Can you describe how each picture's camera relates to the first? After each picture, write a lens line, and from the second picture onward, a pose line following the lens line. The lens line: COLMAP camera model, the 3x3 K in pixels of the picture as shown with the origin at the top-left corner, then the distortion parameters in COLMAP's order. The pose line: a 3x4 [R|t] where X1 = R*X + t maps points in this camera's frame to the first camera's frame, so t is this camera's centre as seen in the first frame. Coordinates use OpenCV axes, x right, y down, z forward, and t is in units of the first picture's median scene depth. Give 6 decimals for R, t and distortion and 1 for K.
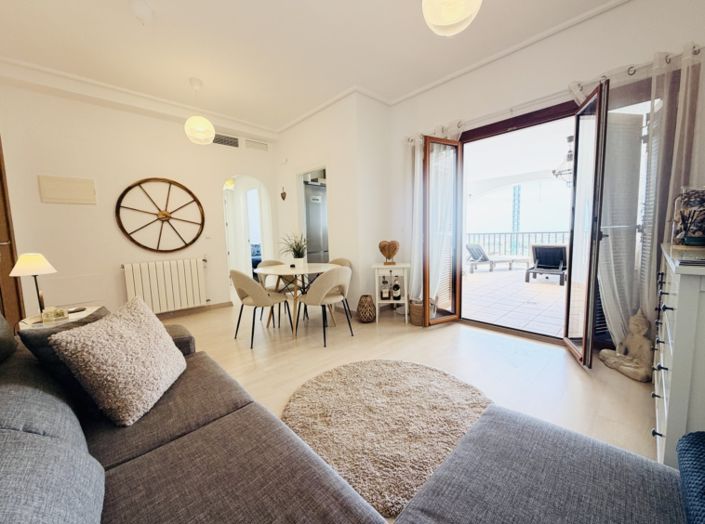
lens RADIAL K [[280.2, 0, 350.7], [0, 280.2, 262.0], [0, 0, 1]] dist [0.000084, -0.000172]
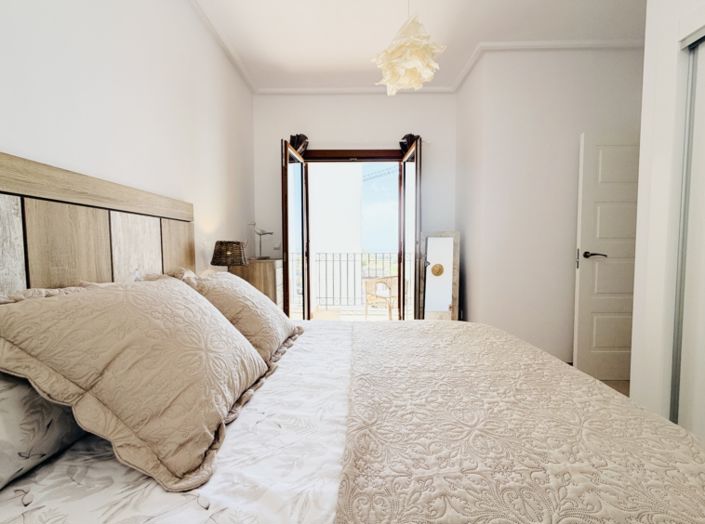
lens RADIAL K [[280.2, 0, 350.7], [0, 280.2, 262.0], [0, 0, 1]] dist [0.000084, -0.000172]
pose [[0.703886, -0.006412, 0.710284, -1.629698], [0.050286, 0.997900, -0.040825, -0.123212], [-0.708530, 0.064454, 0.702731, 1.697777]]
